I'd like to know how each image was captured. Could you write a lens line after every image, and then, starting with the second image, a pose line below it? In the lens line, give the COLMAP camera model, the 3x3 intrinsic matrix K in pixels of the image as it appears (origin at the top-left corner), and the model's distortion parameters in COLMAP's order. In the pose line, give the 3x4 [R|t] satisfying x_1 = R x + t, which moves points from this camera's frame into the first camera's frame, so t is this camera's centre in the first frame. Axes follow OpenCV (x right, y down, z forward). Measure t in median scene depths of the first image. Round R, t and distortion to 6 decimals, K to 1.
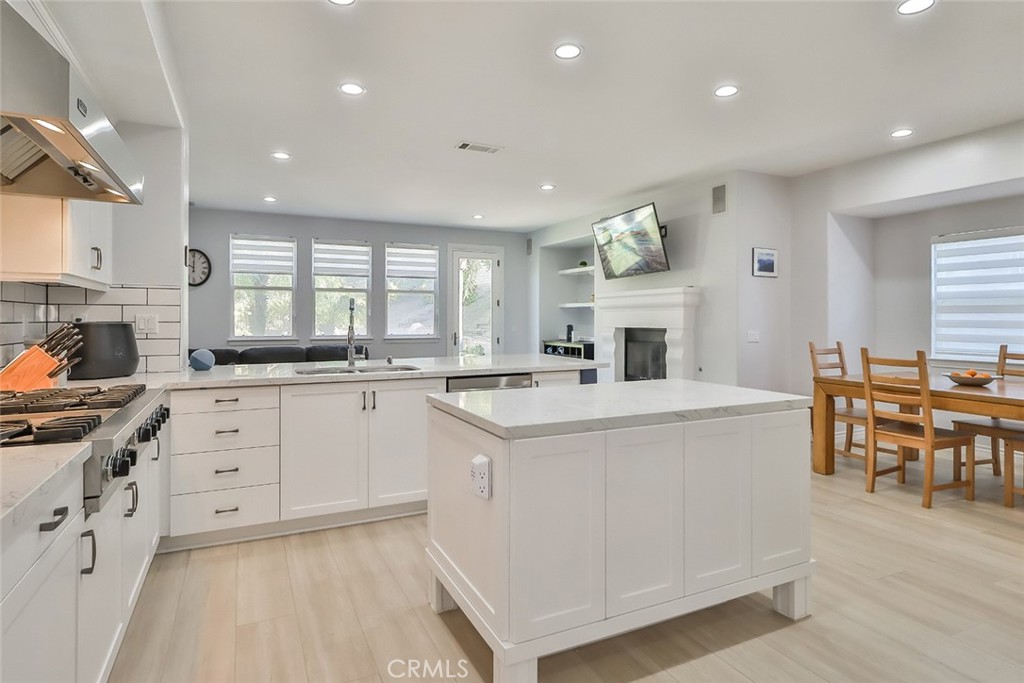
lens RADIAL K [[537.5, 0, 511.7], [0, 537.5, 318.9], [0, 0, 1]] dist [0.000049, 0.000289]
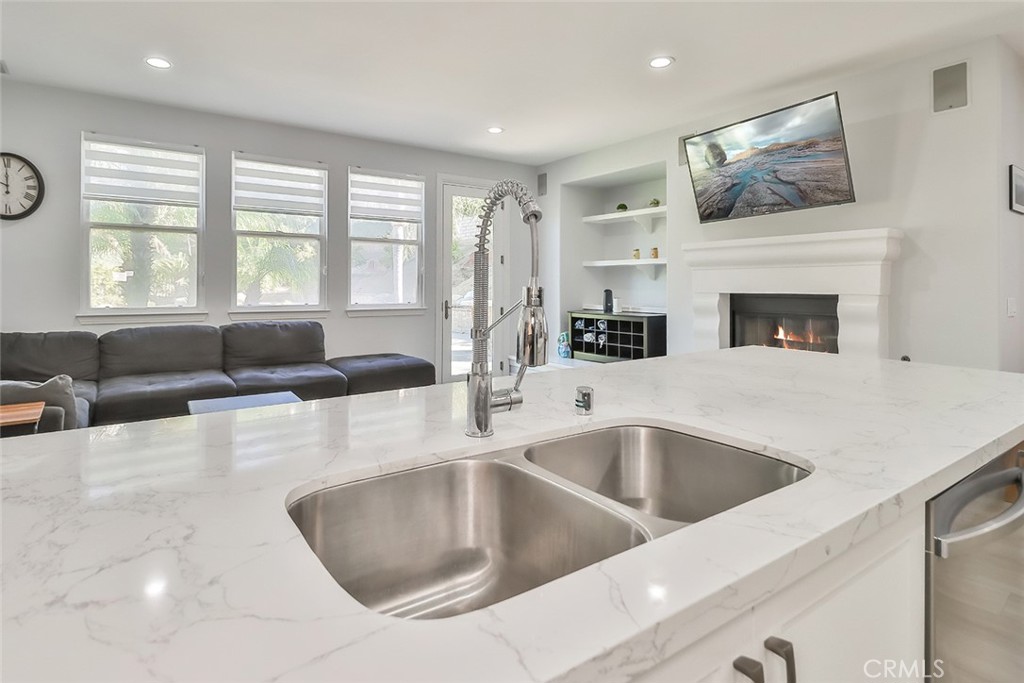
lens RADIAL K [[533.6, 0, 515.0], [0, 533.6, 281.7], [0, 0, 1]] dist [0.000669, 0.000451]
pose [[0.986043, 0.003322, 0.166455, -0.151472], [-0.002399, 0.999981, -0.005749, 0.005398], [-0.166471, 0.005269, 0.986032, 0.337912]]
